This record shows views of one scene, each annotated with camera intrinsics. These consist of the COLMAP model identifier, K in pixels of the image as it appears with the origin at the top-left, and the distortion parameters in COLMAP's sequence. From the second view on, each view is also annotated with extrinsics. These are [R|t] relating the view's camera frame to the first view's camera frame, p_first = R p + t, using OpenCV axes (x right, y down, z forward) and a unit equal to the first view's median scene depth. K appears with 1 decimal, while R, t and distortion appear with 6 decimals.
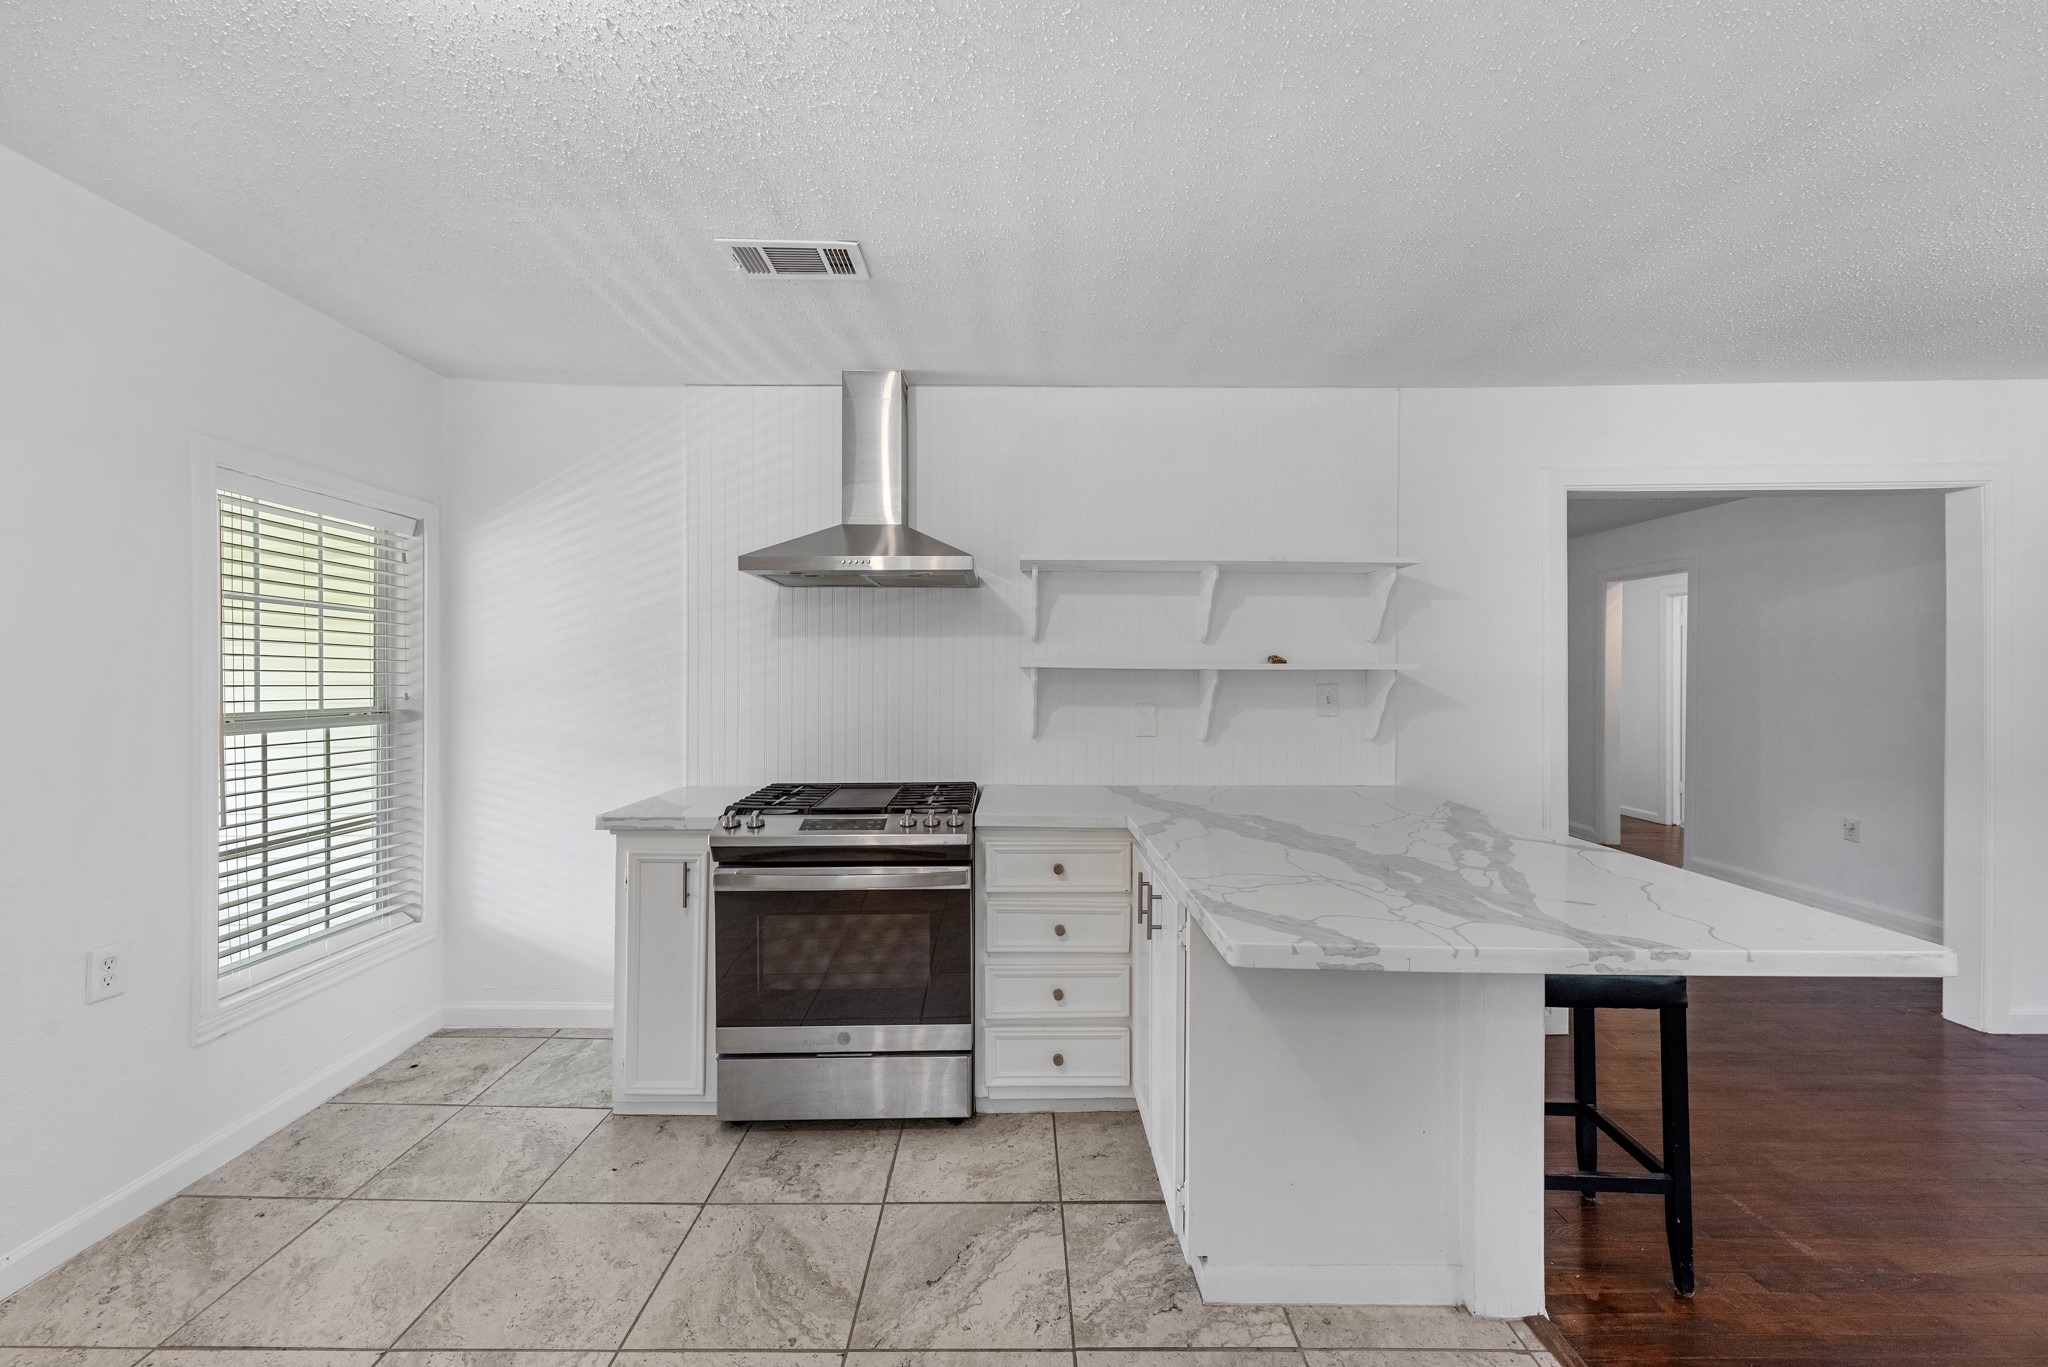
lens RADIAL K [[823.0, 0, 1016.4], [0, 823.0, 673.4], [0, 0, 1]] dist [0.001993, 0.000521]
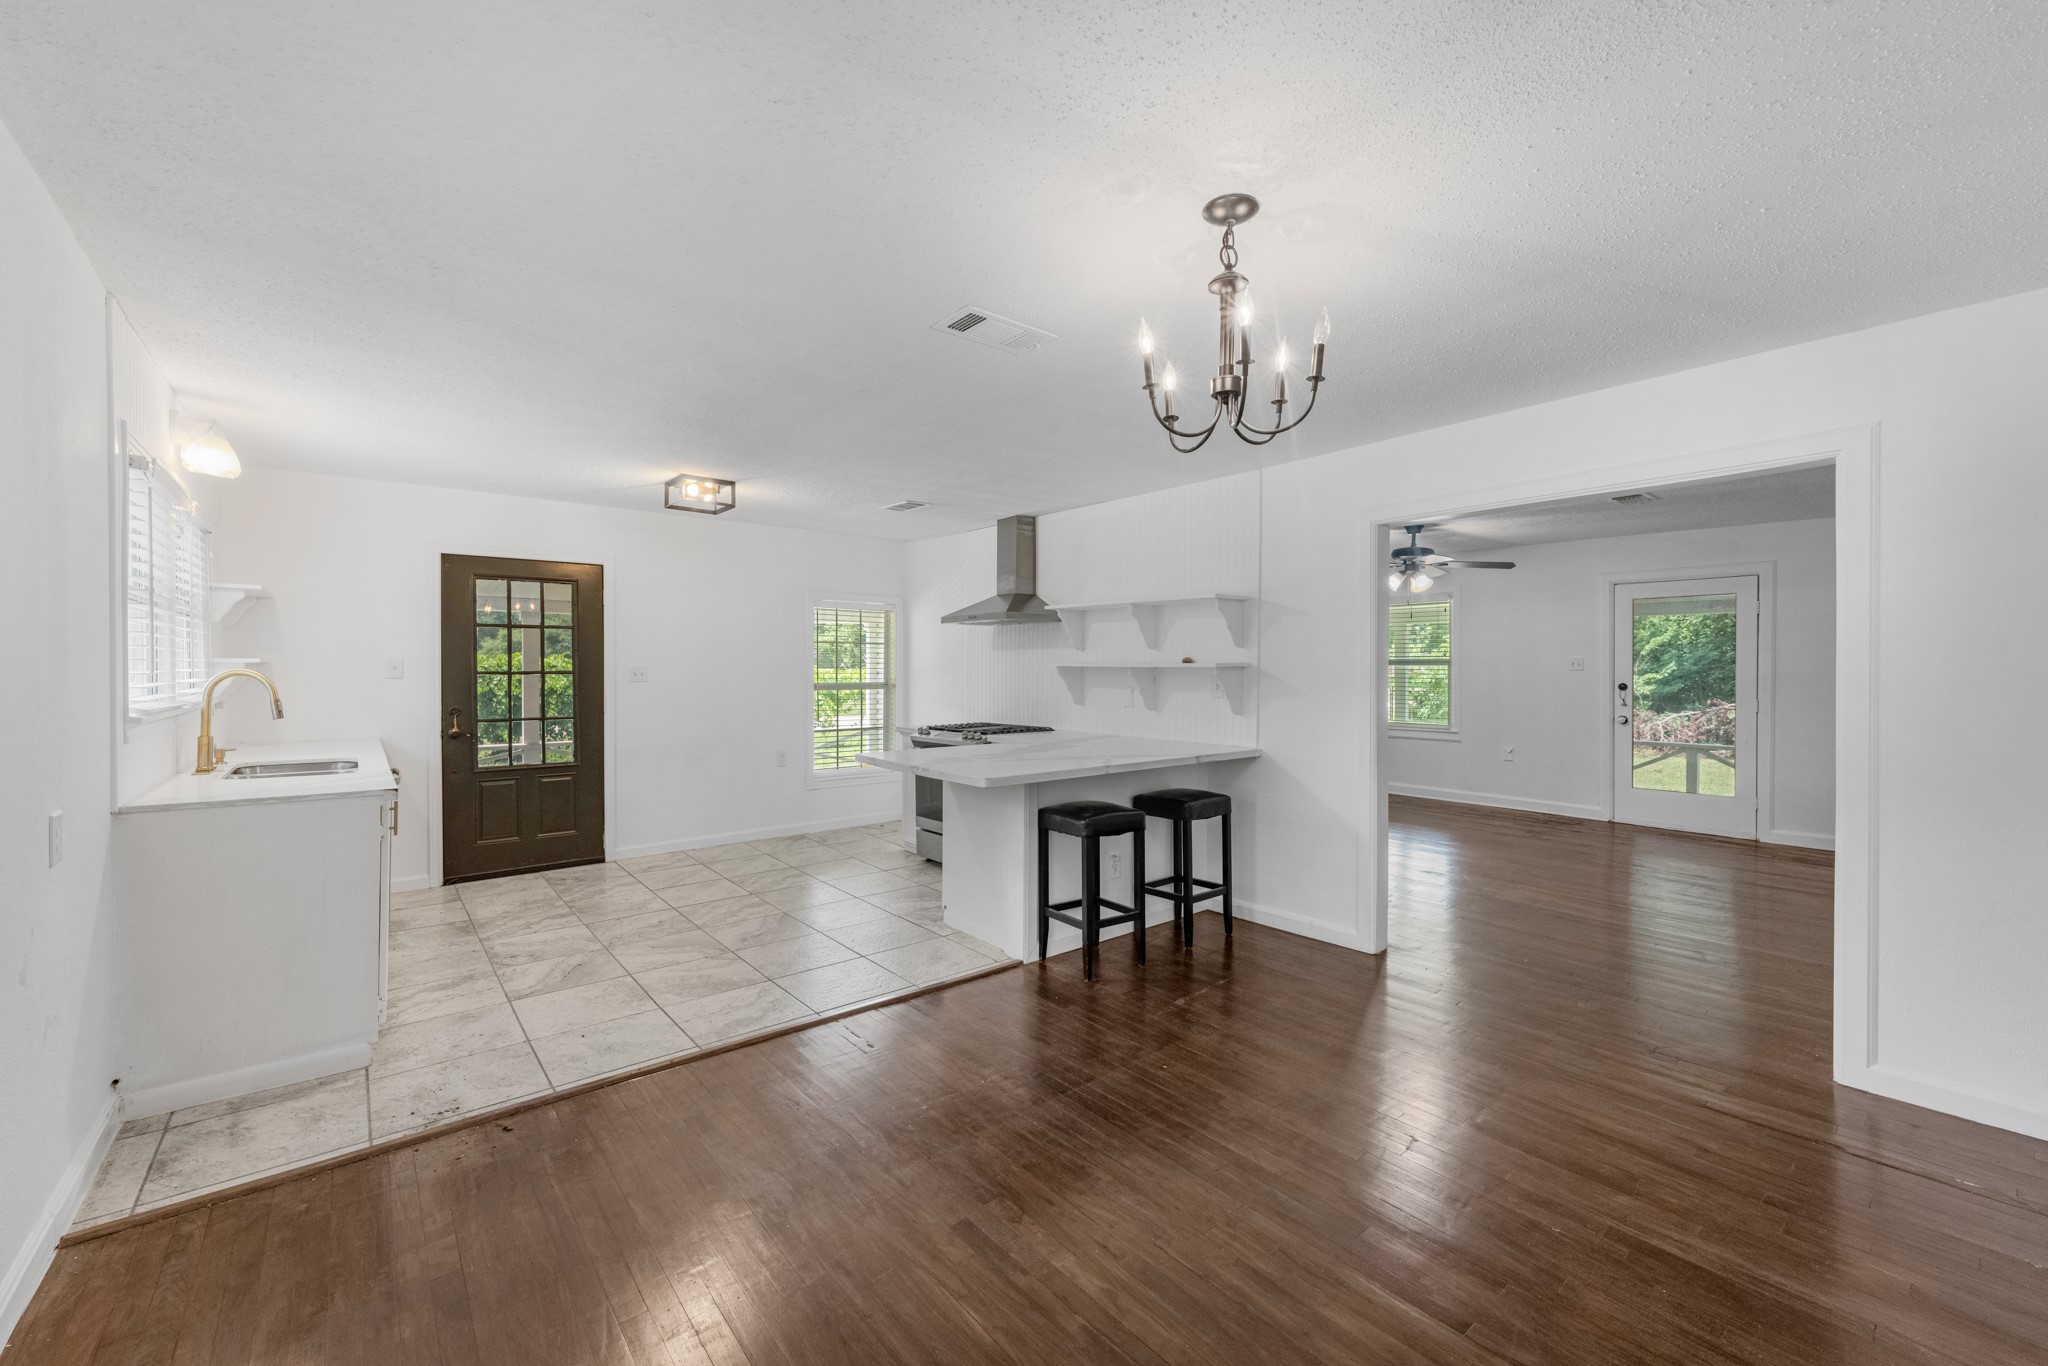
lens RADIAL K [[823.0, 0, 1016.4], [0, 823.0, 672.9], [0, 0, 1]] dist [0.001993, 0.000521]
pose [[0.621139, 0.001705, -0.783699, 1.344070], [0.002451, 0.999989, 0.004118, 0.000266], [0.783697, -0.004479, 0.621128, -0.214332]]
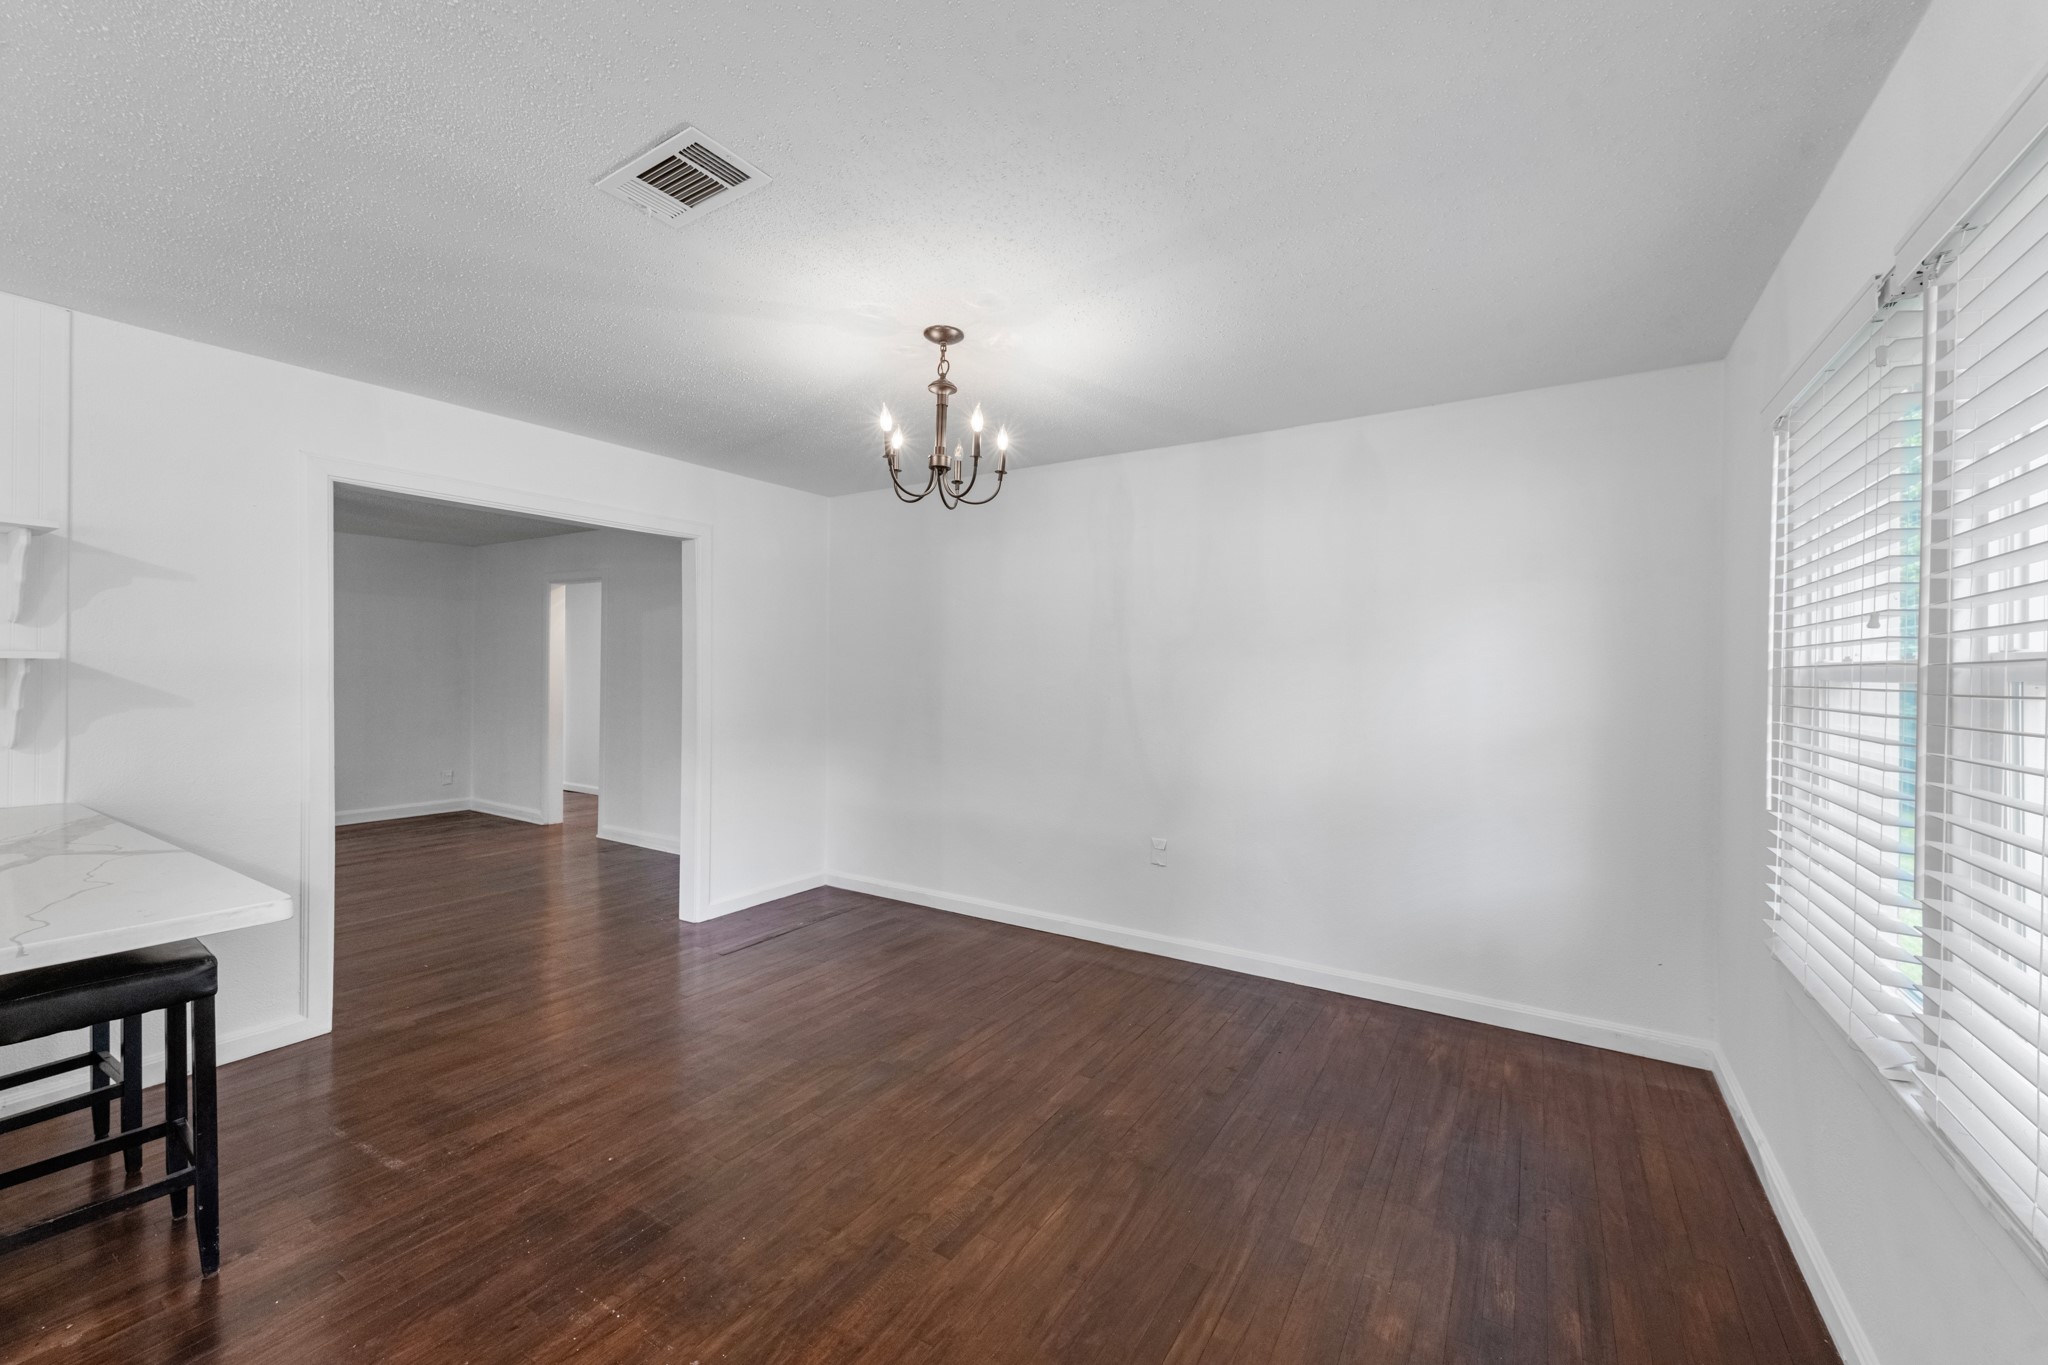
lens RADIAL K [[823.0, 0, 1016.4], [0, 823.0, 672.4], [0, 0, 1]] dist [0.001993, 0.000521]
pose [[0.542431, 0.004946, 0.840086, 0.288077], [-0.011689, 0.999930, 0.001661, -0.004271], [-0.840019, -0.010721, 0.542451, -0.227982]]
